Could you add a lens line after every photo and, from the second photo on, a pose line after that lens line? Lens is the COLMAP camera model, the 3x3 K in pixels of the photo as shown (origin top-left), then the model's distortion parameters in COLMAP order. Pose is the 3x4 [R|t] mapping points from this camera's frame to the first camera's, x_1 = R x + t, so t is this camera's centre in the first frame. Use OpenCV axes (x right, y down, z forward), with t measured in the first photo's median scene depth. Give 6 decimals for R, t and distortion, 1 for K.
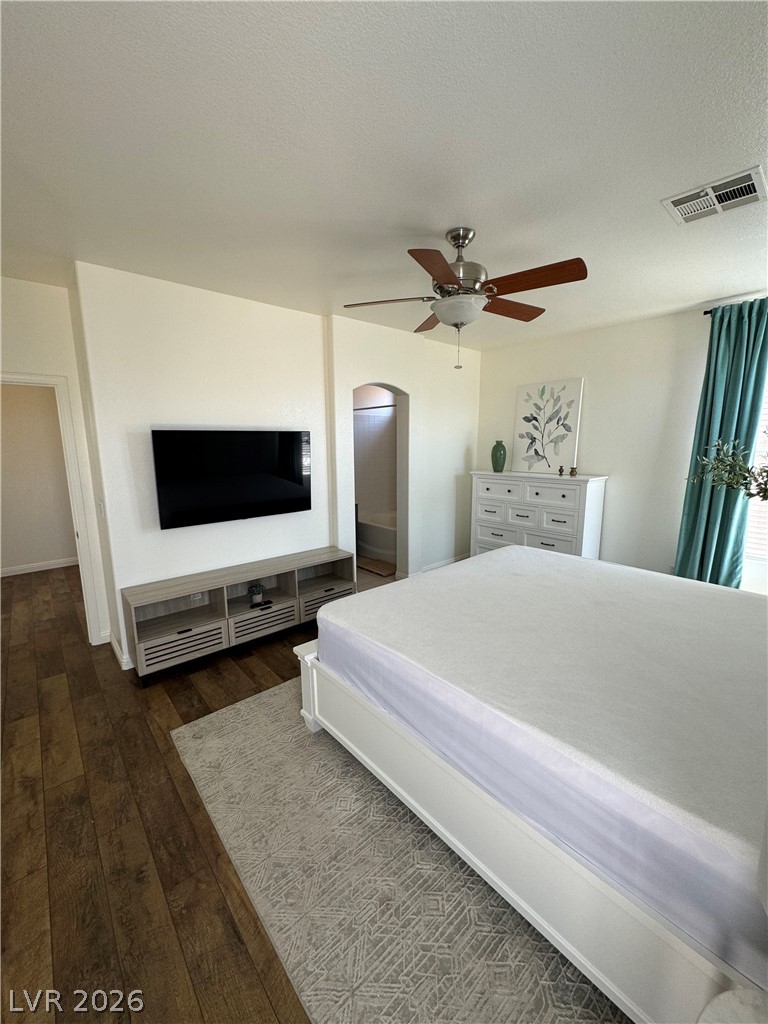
lens RADIAL K [[410.2, 0, 385.3], [0, 410.2, 512.2], [0, 0, 1]] dist [0.000792, -0.000192]
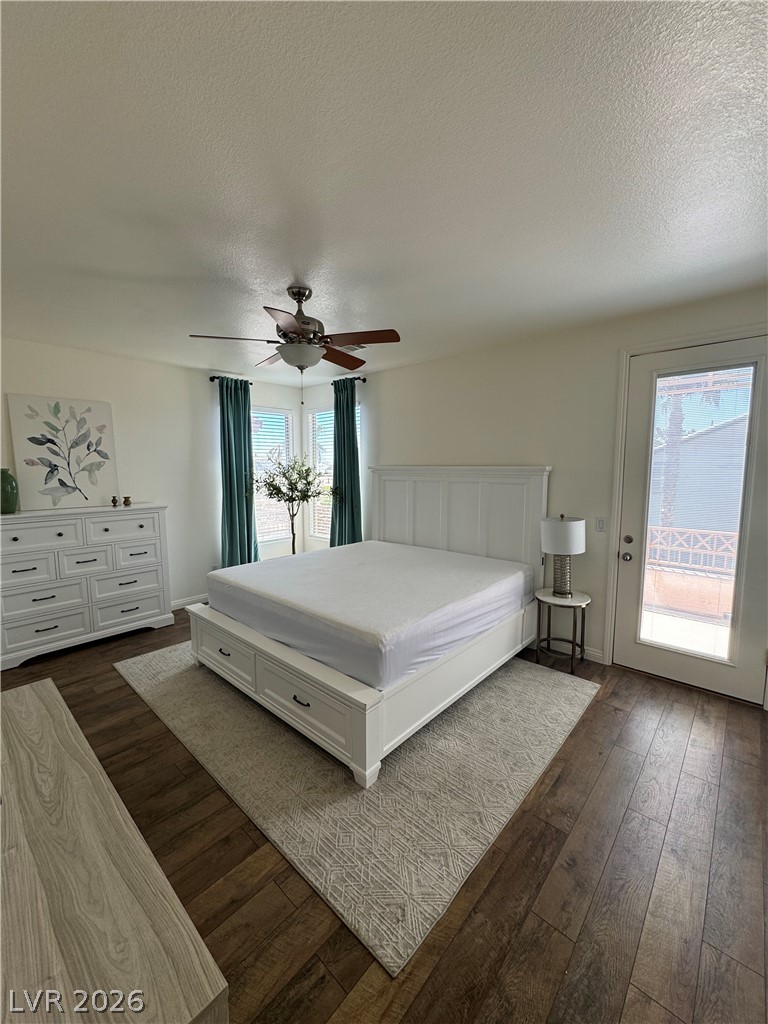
lens RADIAL K [[410.2, 0, 385.5], [0, 410.2, 512.7], [0, 0, 1]] dist [0.000792, -0.000192]
pose [[-0.122338, -0.103794, 0.987046, -0.533046], [0.174185, 0.976835, 0.124310, -0.083563], [-0.977084, 0.187136, -0.101425, 0.500200]]
